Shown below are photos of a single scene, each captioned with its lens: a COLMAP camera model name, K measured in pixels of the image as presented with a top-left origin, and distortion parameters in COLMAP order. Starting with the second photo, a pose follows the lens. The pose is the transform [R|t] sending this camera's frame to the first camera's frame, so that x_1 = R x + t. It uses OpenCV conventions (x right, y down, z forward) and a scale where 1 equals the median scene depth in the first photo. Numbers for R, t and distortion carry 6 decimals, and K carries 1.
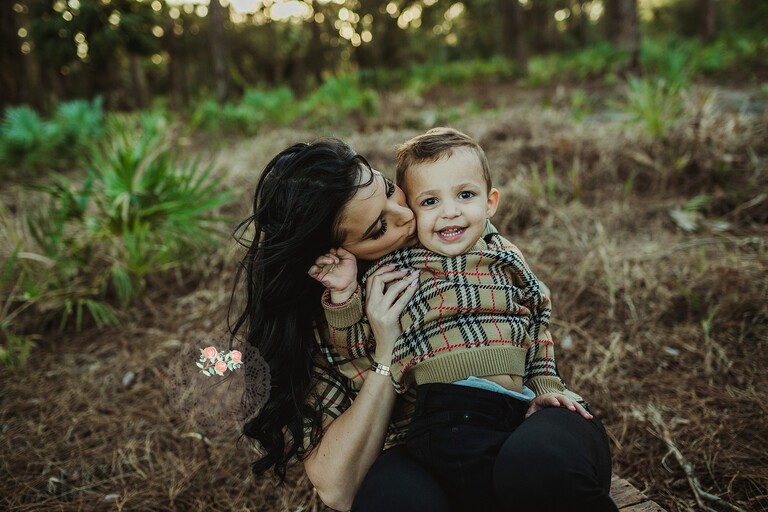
lens RADIAL K [[748.0, 0, 379.8], [0, 748.0, 256.5], [0, 0, 1]] dist [-0.046416, 0.000000]
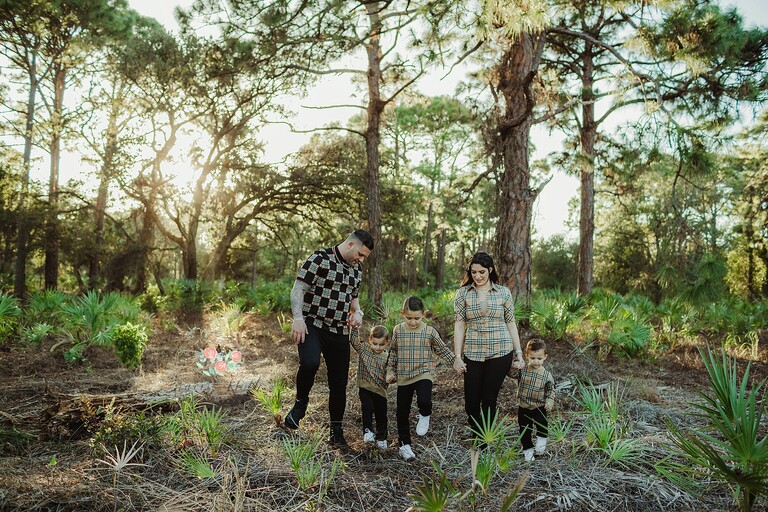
lens RADIAL K [[748.0, 0, 388.4], [0, 748.0, 250.1], [0, 0, 1]] dist [-0.046416, 0.000000]
pose [[0.971523, 0.143380, 0.188640, 0.239910], [-0.082207, 0.950647, -0.299186, -0.387059], [-0.222227, 0.275158, 0.935362, 1.244526]]
